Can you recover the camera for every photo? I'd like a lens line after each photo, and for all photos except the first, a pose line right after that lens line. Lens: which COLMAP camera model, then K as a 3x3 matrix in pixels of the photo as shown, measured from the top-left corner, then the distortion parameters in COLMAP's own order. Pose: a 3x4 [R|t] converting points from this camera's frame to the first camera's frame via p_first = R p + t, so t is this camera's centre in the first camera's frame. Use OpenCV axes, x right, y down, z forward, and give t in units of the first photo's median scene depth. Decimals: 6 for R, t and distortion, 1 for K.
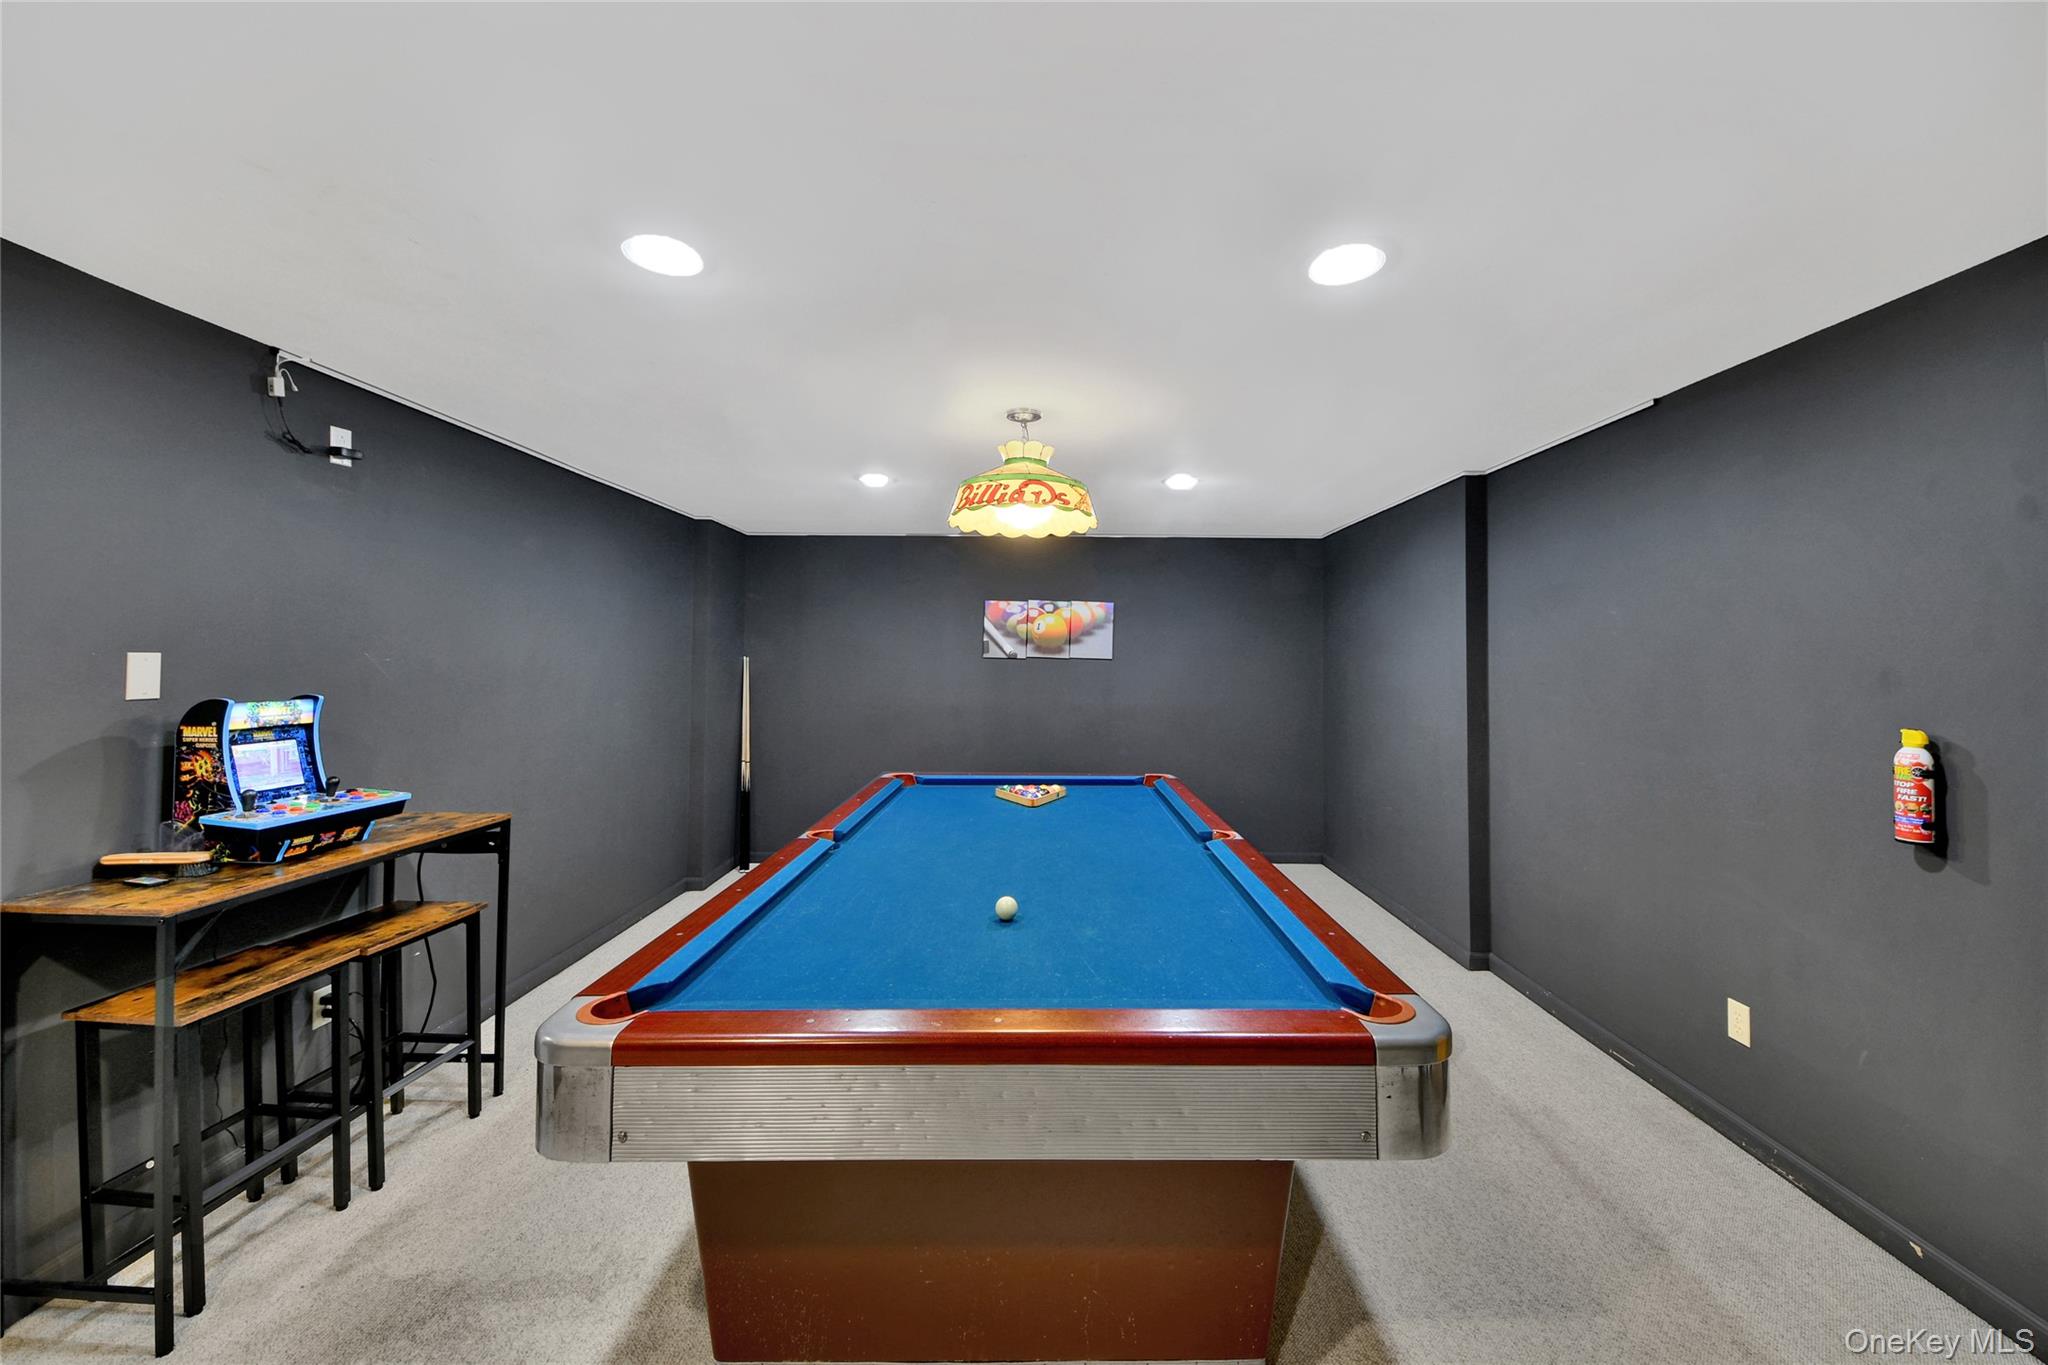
lens RADIAL K [[755.5, 0, 1036.6], [0, 755.5, 647.0], [0, 0, 1]] dist [0.056454, -0.036035]
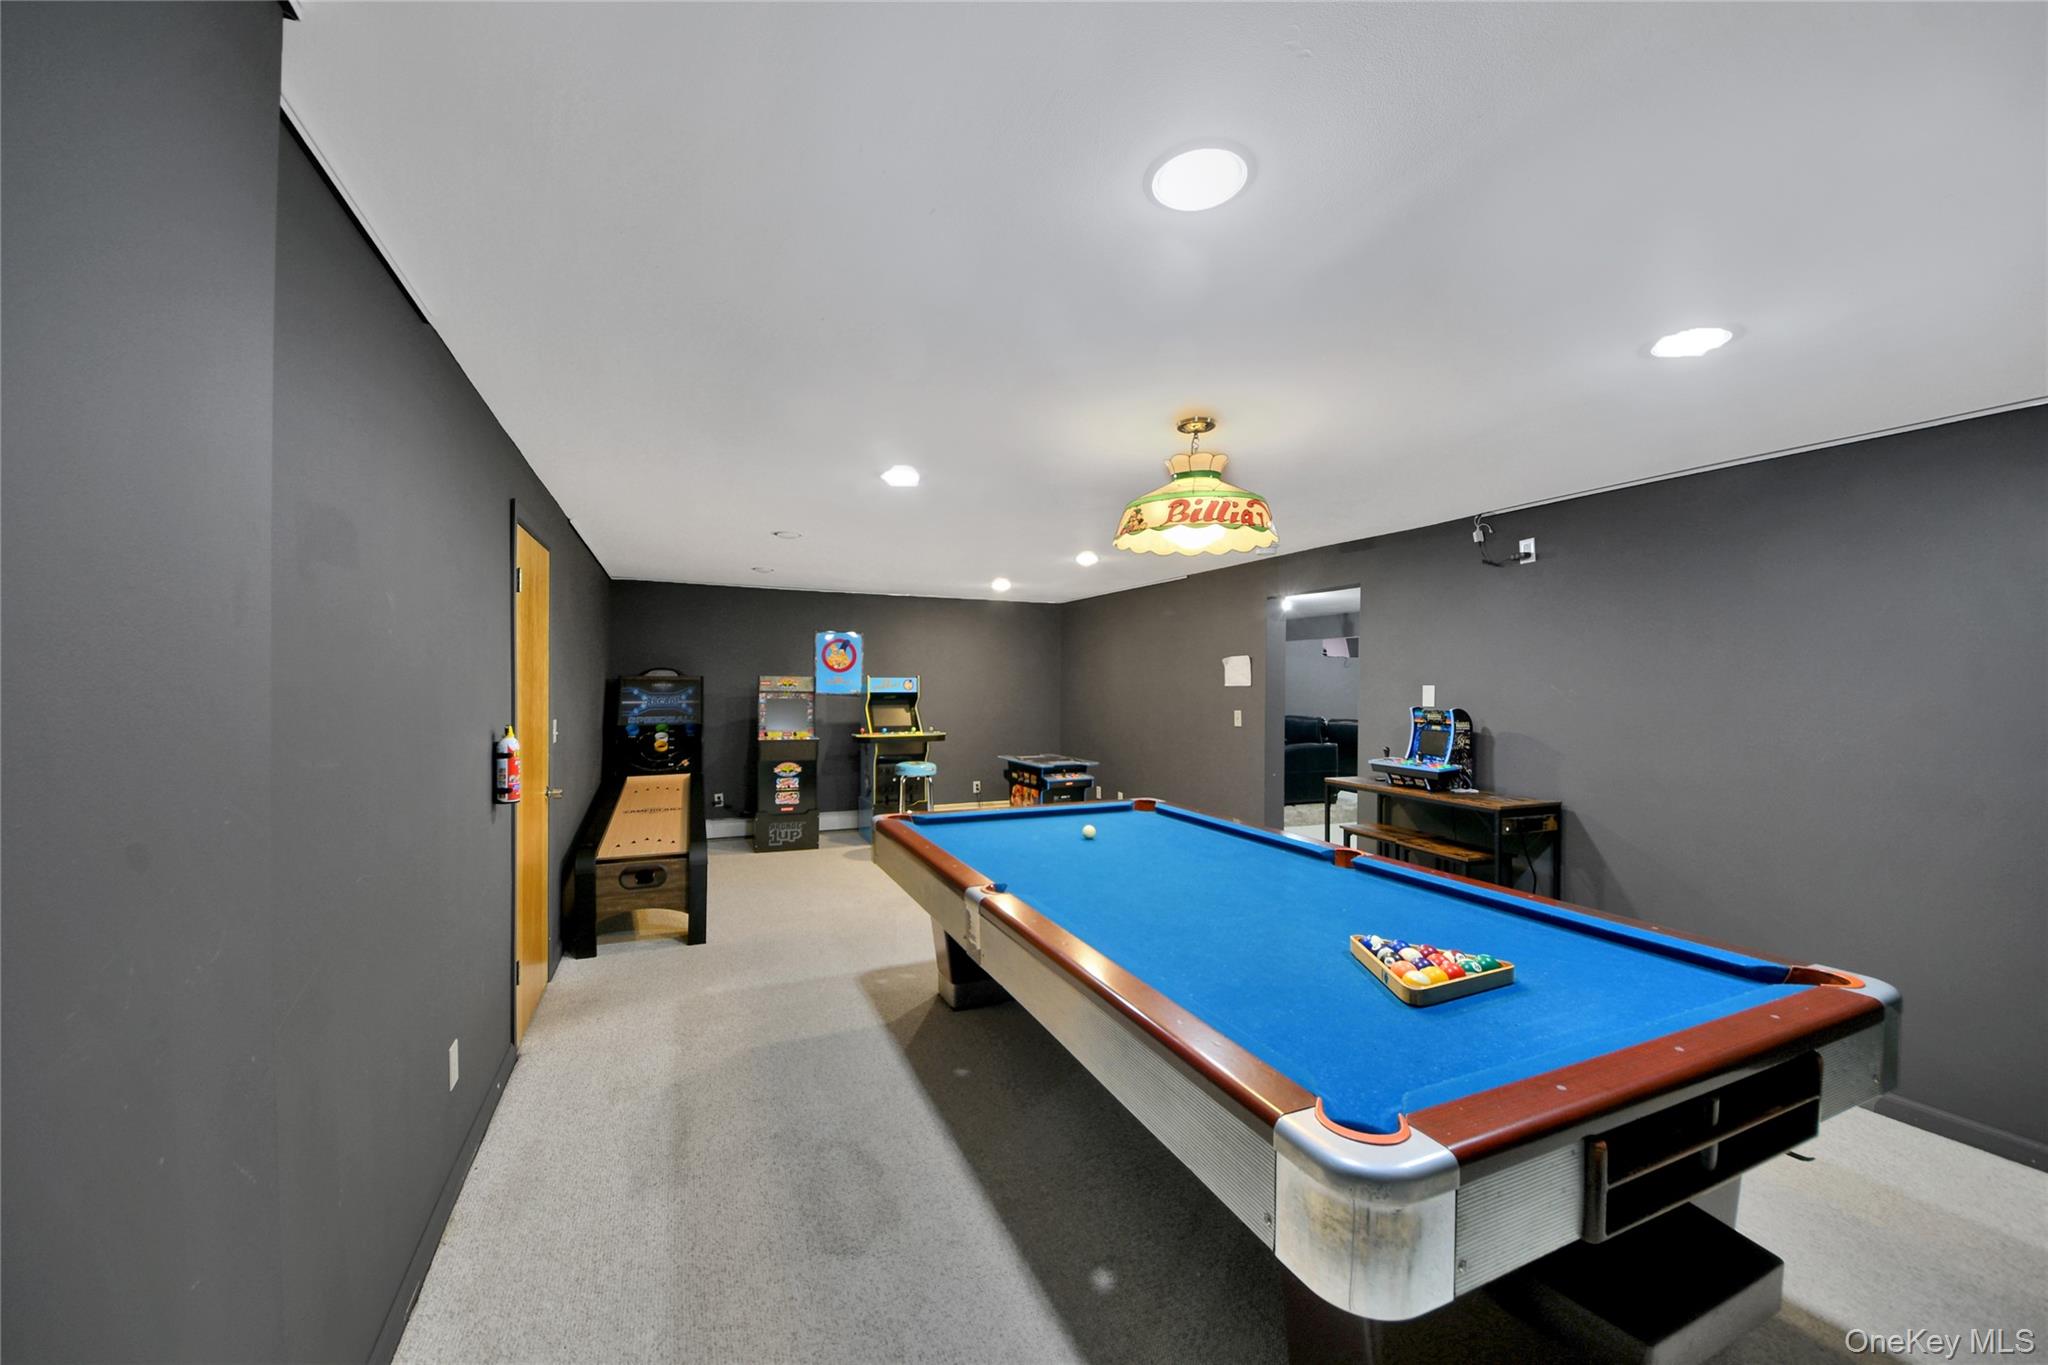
lens RADIAL K [[752.1, 0, 1015.5], [0, 752.1, 687.3], [0, 0, 1]] dist [0.000232, -0.013275]
pose [[-0.919802, -0.011741, -0.392207, 0.646497], [-0.012280, 0.999924, -0.001135, 0.026188], [0.392191, 0.003772, -0.919876, 2.081359]]
